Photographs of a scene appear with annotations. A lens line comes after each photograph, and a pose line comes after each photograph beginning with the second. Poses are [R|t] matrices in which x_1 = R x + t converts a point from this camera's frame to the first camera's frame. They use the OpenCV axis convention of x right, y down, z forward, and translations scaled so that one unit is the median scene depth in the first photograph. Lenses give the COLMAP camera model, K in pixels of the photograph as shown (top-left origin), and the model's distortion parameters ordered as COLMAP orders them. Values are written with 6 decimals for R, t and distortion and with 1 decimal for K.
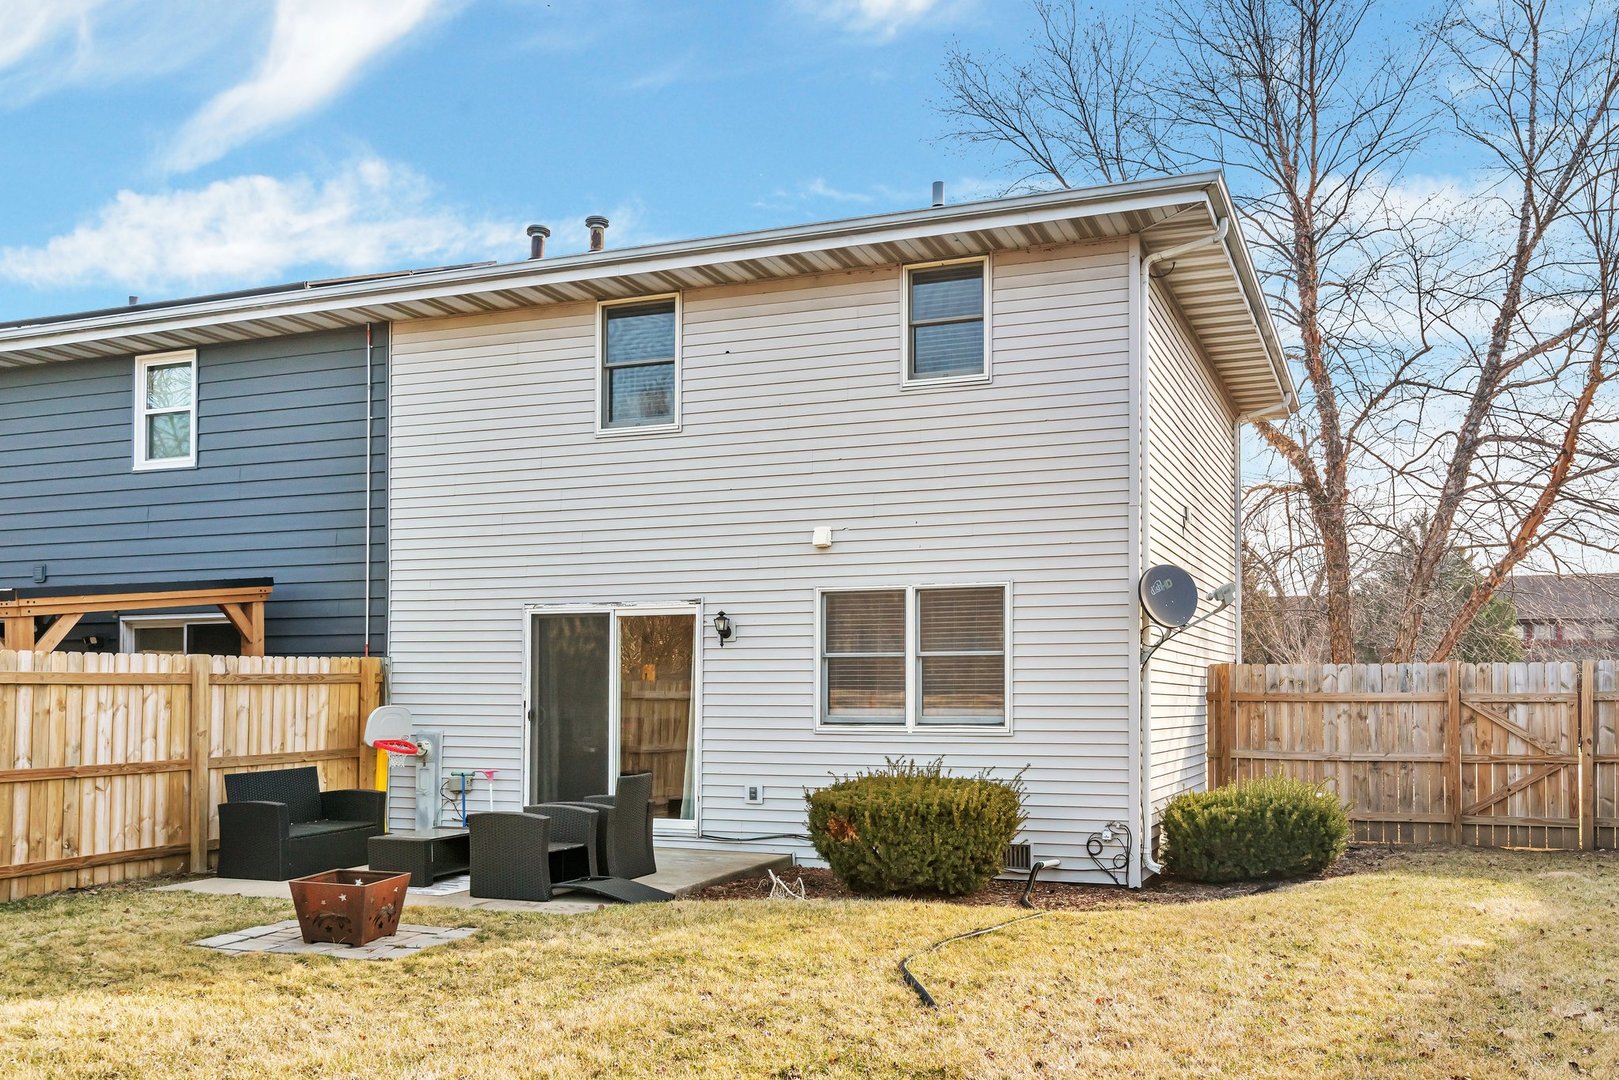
lens RADIAL K [[1497.7, 0, 820.6], [0, 1497.7, 644.9], [0, 0, 1]] dist [0.013523, -0.005404]
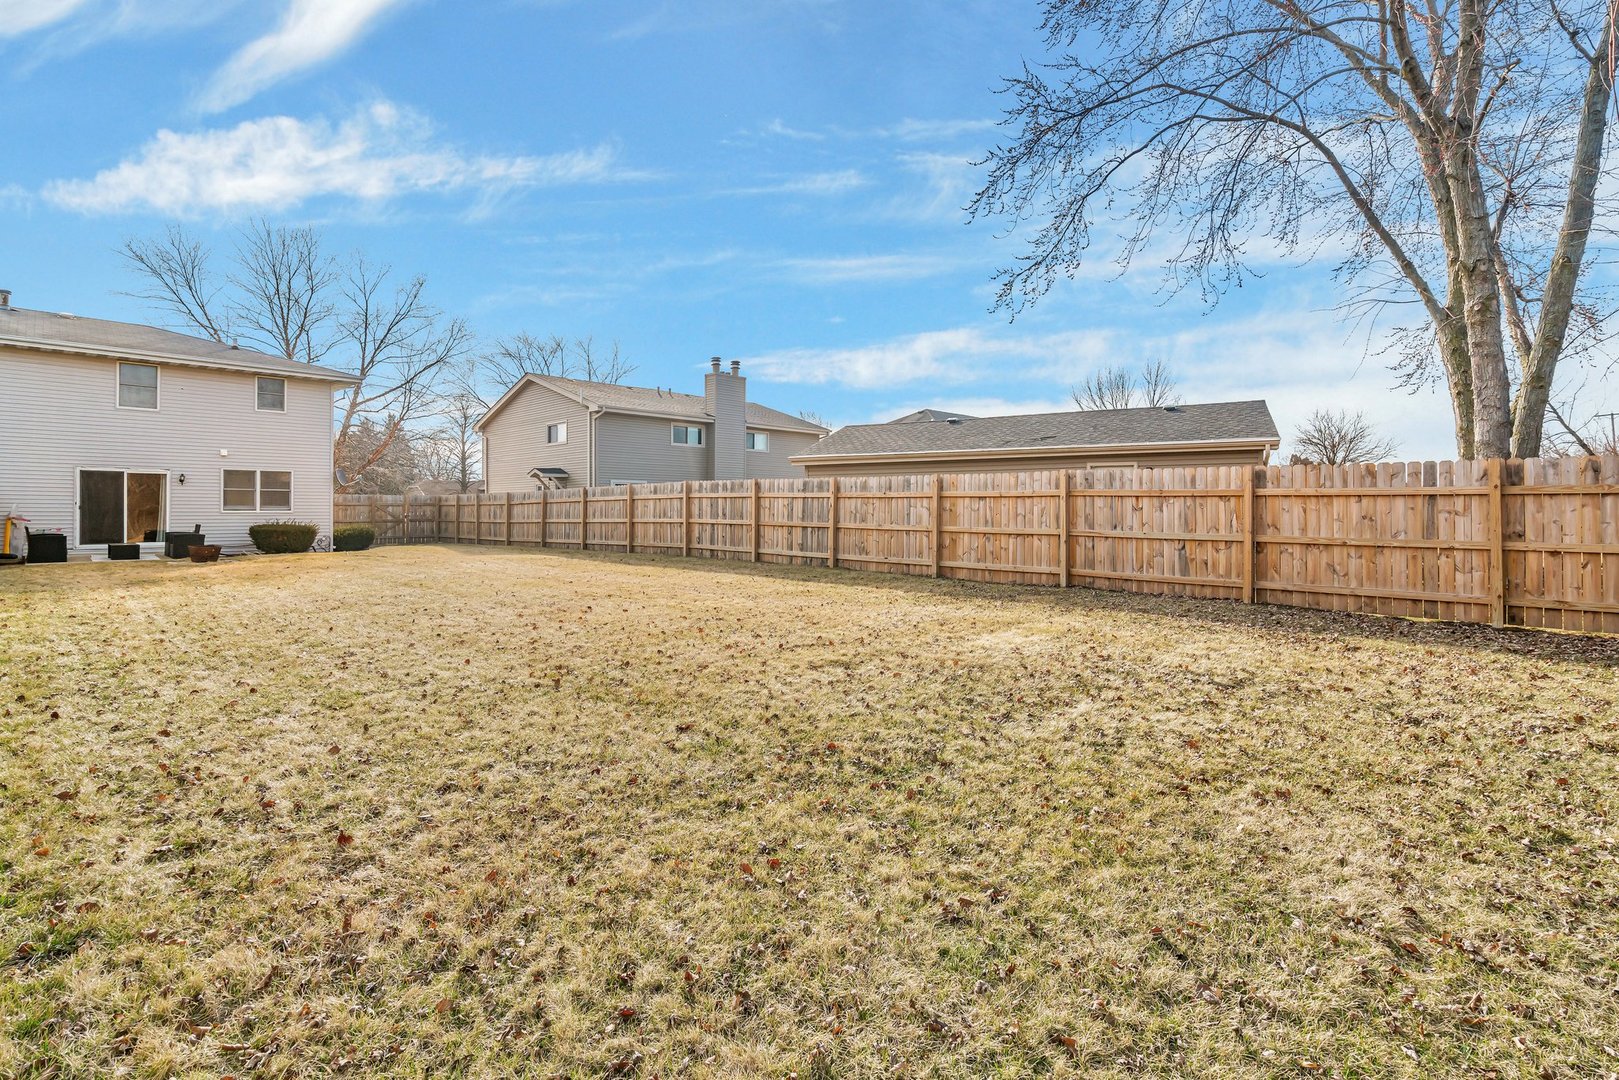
lens RADIAL K [[761.8, 0, 792.9], [0, 761.8, 519.1], [0, 0, 1]] dist [-0.002140, 0.002184]
pose [[0.395190, -0.009015, 0.918555, -0.965037], [-0.033585, 0.999141, 0.024256, -0.009599], [-0.917985, -0.040435, 0.394548, -0.744221]]
